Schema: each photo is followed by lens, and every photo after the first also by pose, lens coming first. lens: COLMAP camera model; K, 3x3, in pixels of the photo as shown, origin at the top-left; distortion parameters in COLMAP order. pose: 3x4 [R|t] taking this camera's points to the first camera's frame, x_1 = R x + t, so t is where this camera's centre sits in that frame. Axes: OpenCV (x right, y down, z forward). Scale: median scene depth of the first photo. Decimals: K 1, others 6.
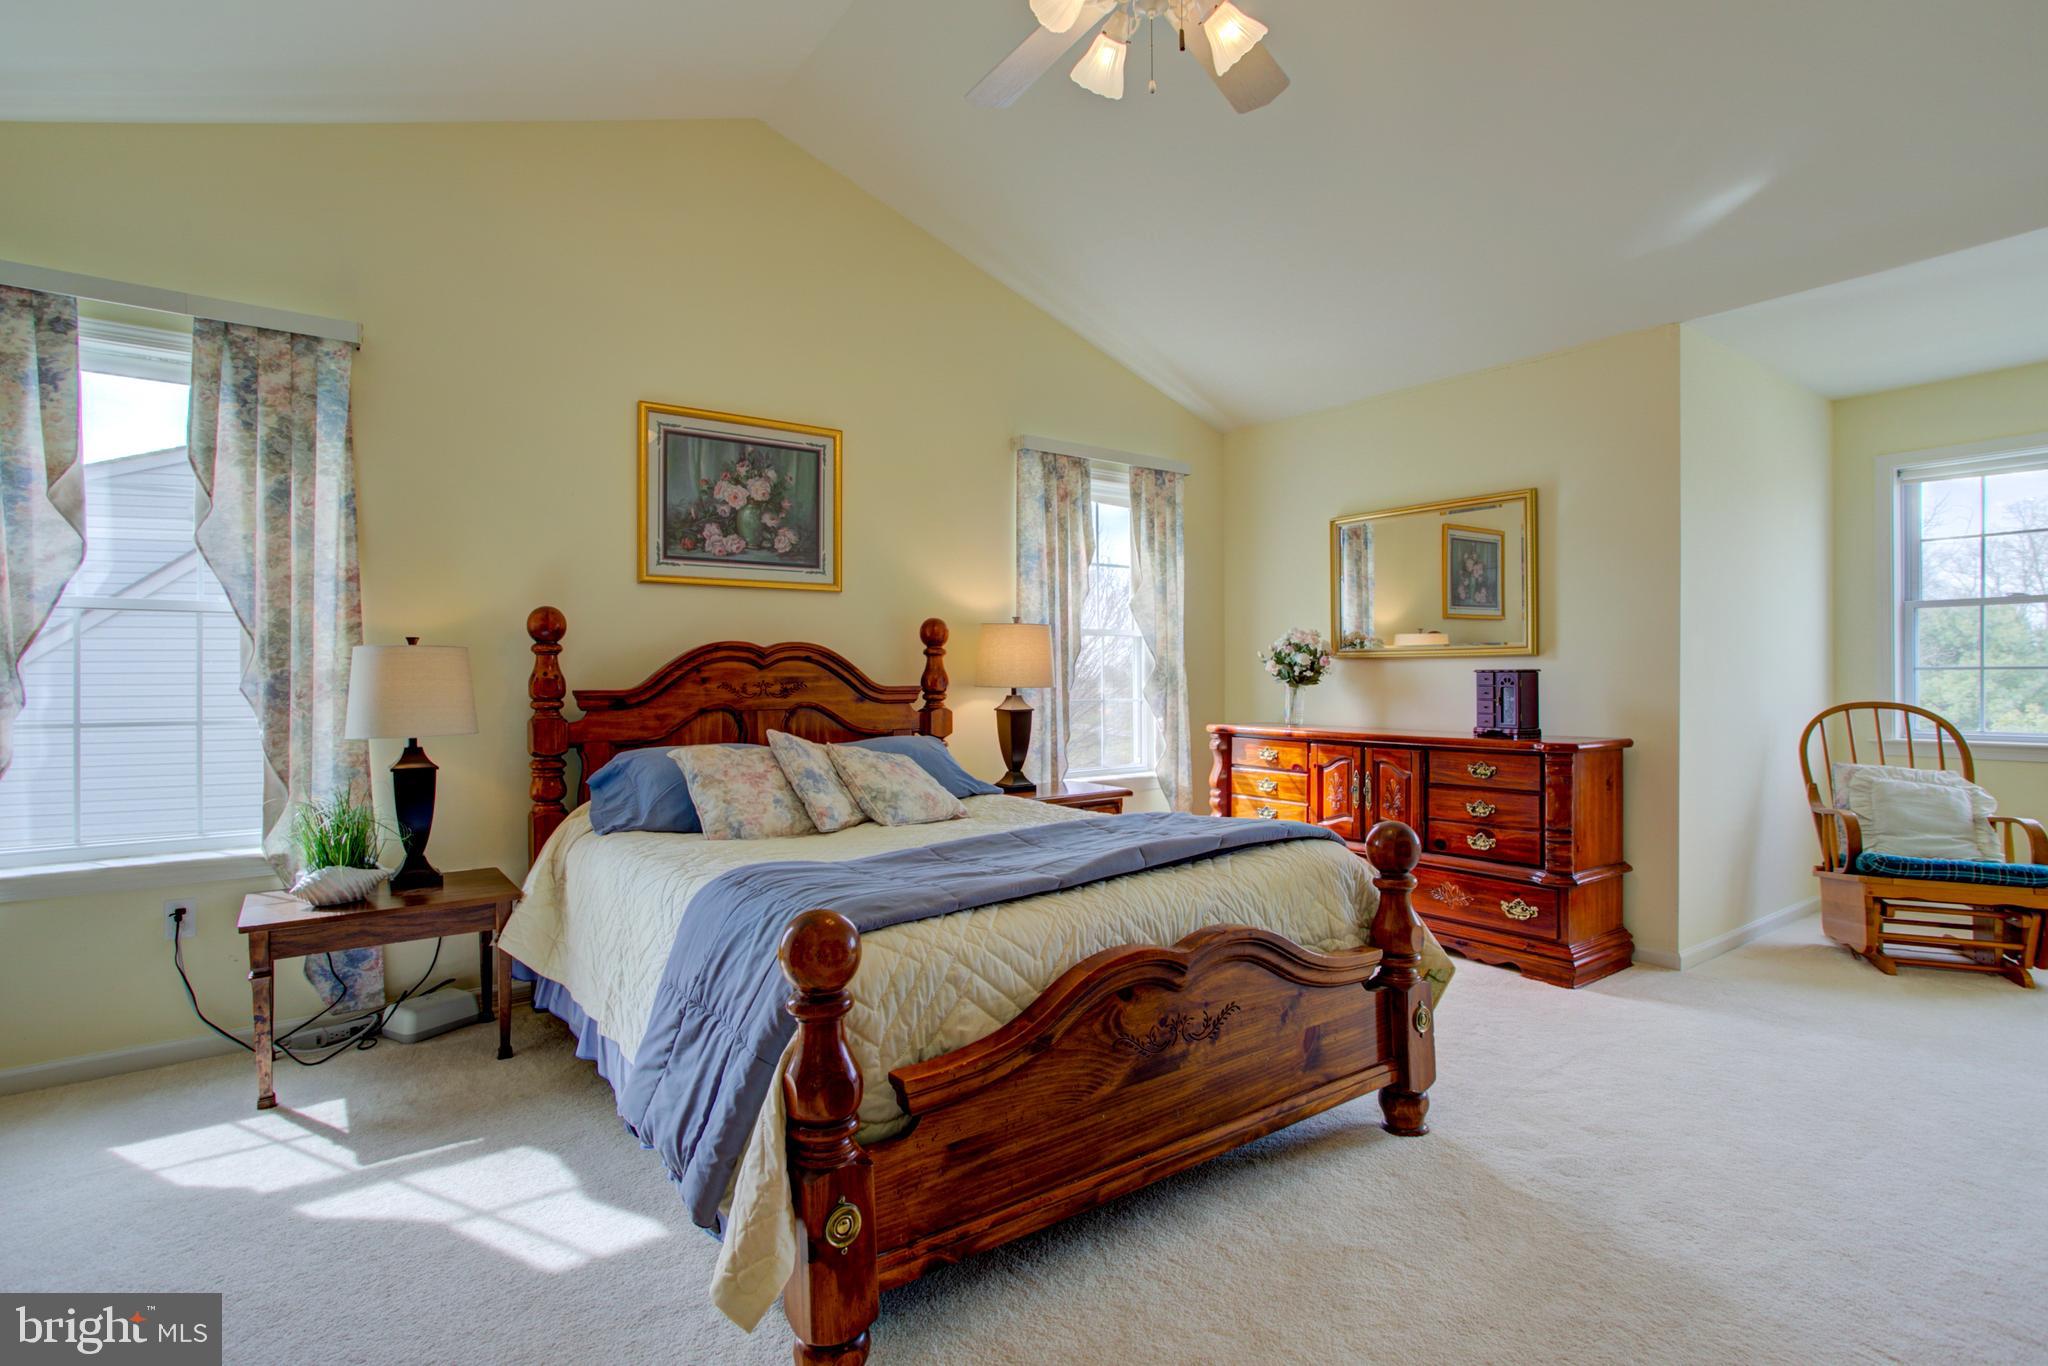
lens RADIAL K [[1026.5, 0, 1021.5], [0, 1026.5, 672.5], [0, 0, 1]] dist [-0.001414, 0.026812]
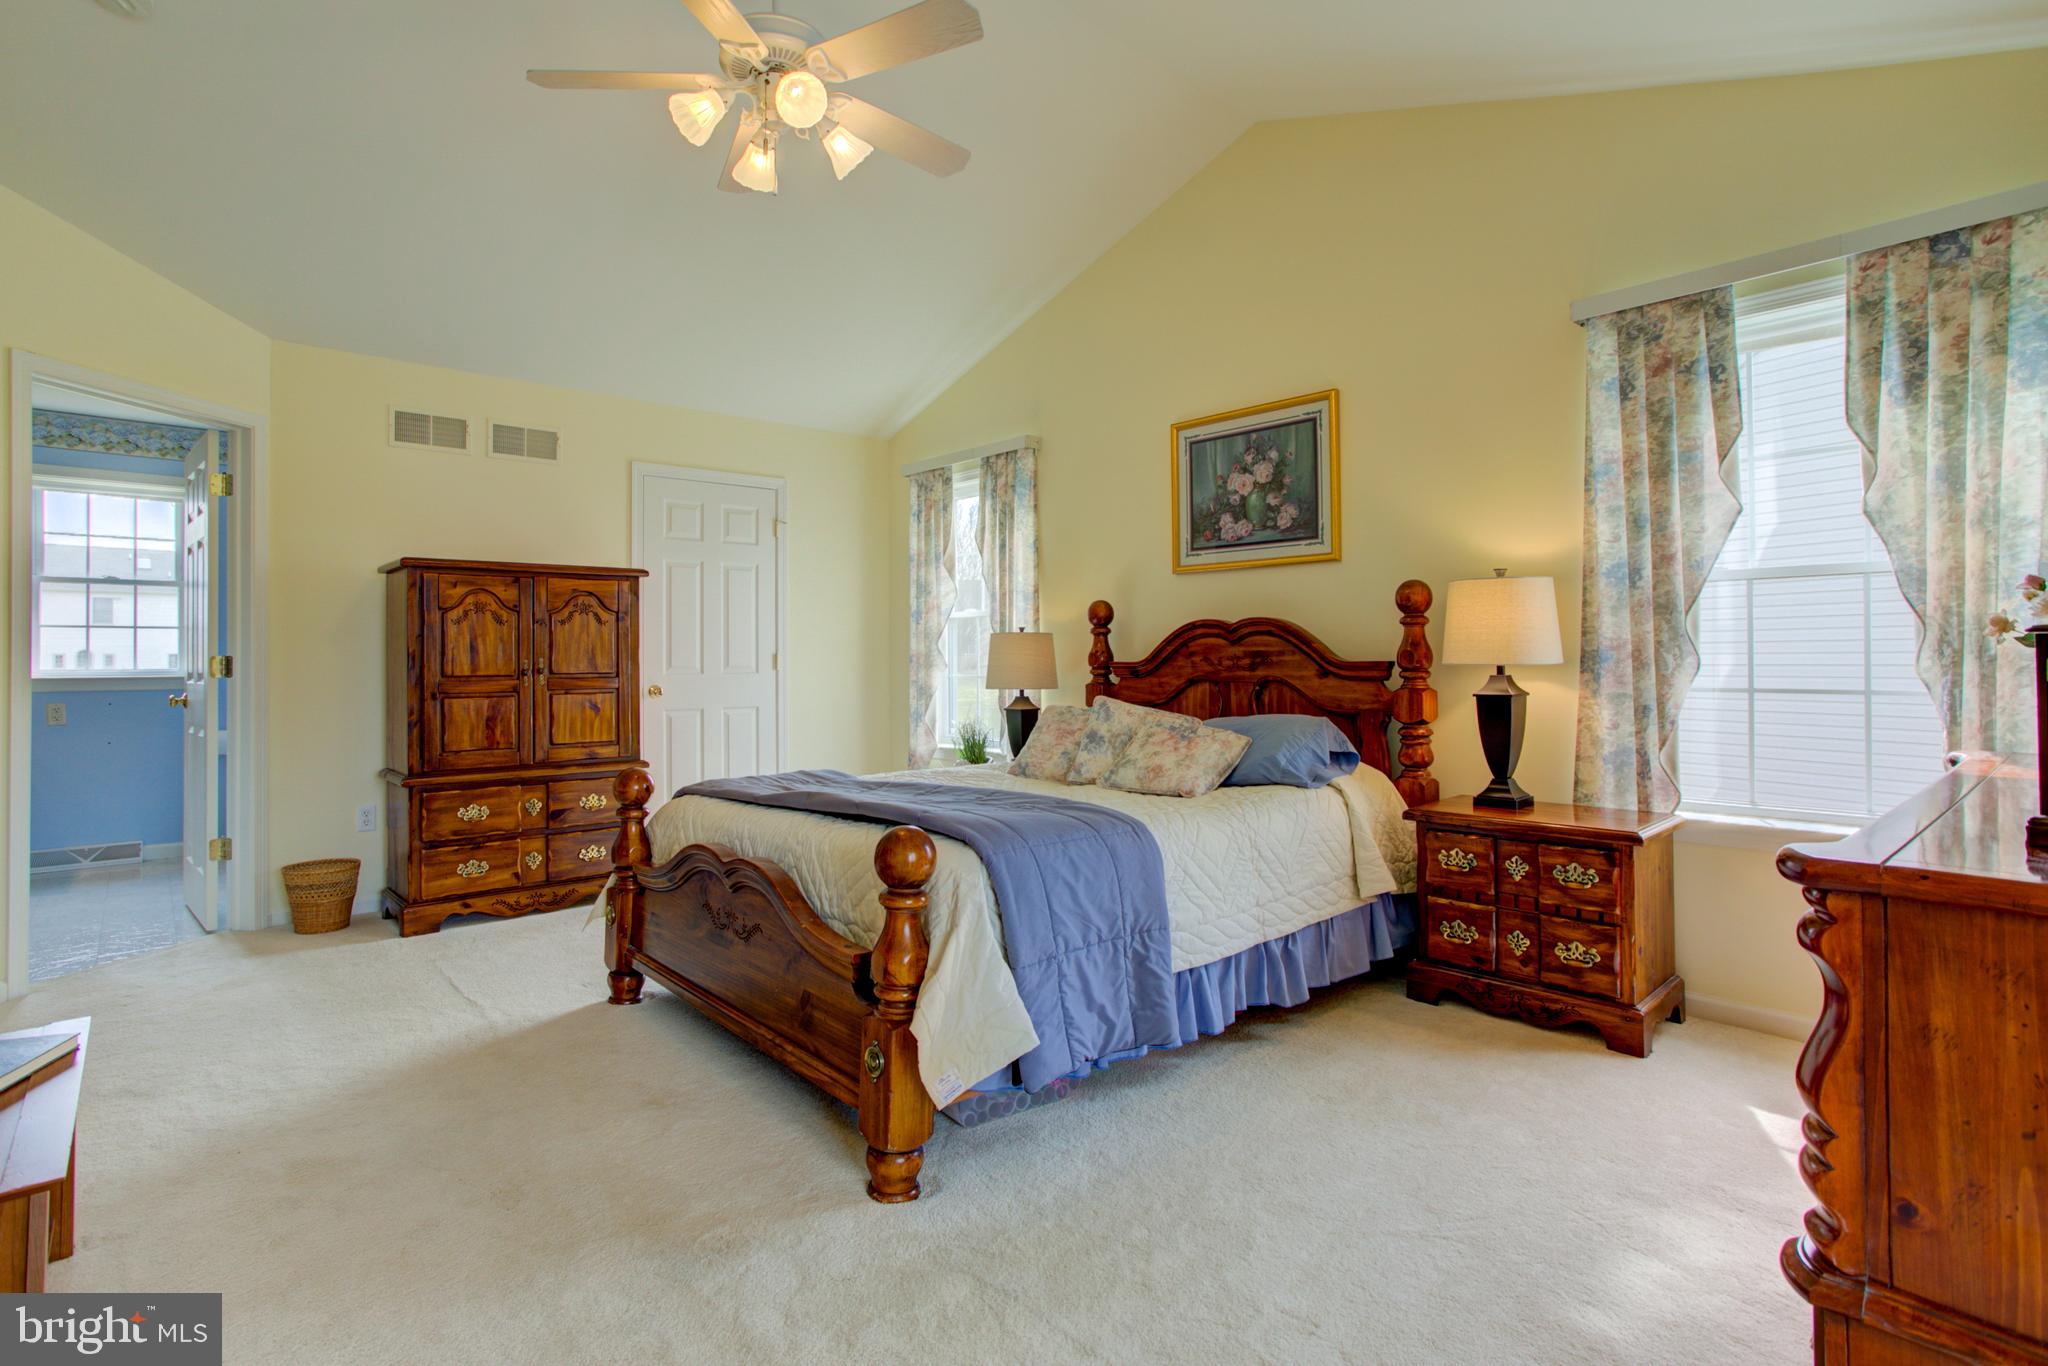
lens RADIAL K [[1026.5, 0, 1021.5], [0, 1026.5, 672.5], [0, 0, 1]] dist [-0.001414, 0.026812]
pose [[0.111343, 0.015998, -0.993653, 0.753047], [0.002865, 0.999861, 0.016419, 0.008014], [0.993778, -0.004674, 0.111282, 0.629499]]
